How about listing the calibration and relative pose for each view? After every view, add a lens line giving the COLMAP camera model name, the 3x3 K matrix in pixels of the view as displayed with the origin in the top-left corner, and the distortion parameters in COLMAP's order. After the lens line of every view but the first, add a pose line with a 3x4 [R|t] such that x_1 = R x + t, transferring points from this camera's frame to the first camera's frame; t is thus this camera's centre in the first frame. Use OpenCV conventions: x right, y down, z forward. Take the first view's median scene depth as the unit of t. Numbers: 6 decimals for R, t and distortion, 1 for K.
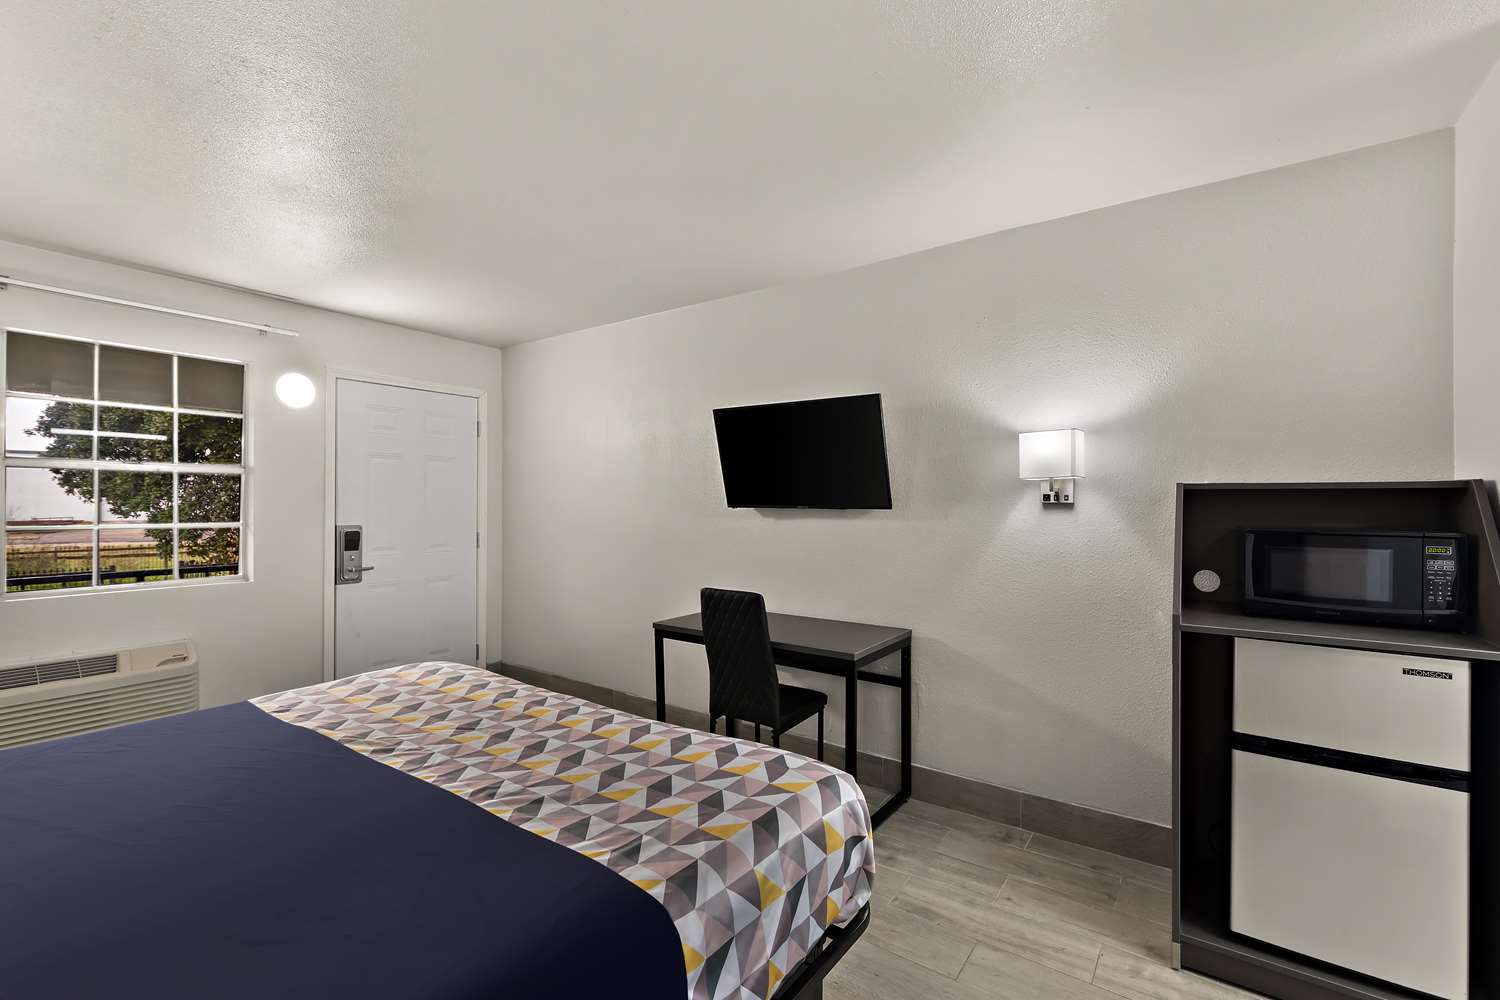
lens RADIAL K [[635.6, 0, 745.0], [0, 635.6, 501.2], [0, 0, 1]] dist [-0.000480, 0.000019]
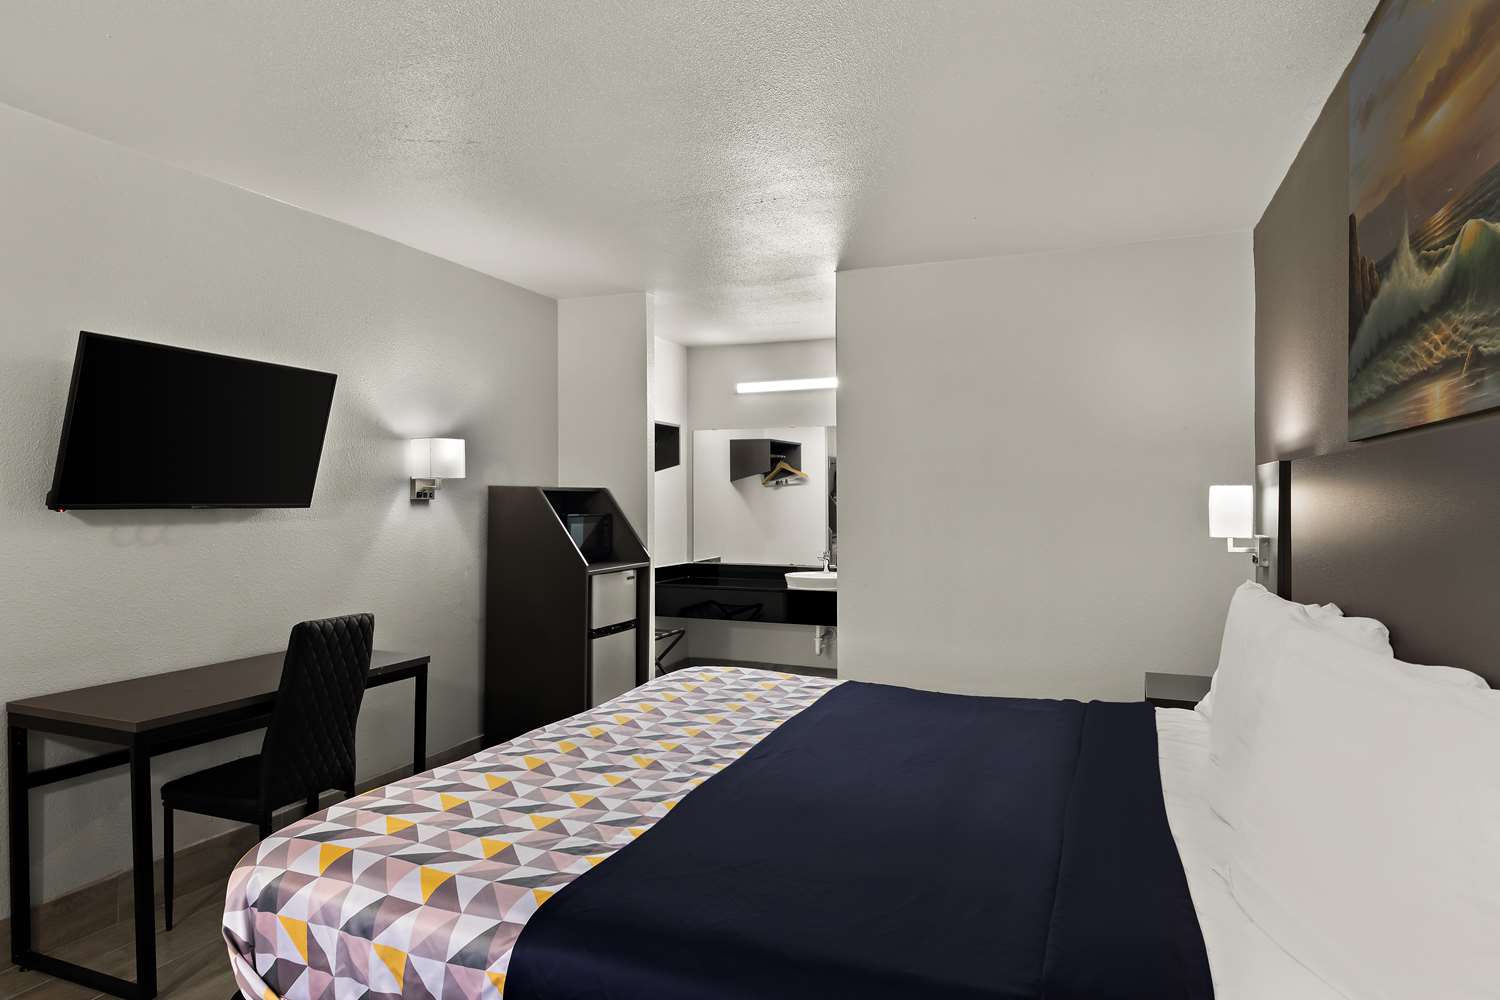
lens RADIAL K [[874.6, 0, 750.0], [0, 874.6, 500.0], [0, 0, 1]] dist [-0.002196, -0.000116]
pose [[-0.224007, -0.003564, 0.974581, -1.193349], [-0.008069, 0.999966, 0.001802, -0.005153], [-0.974554, -0.007460, -0.224028, 0.793520]]
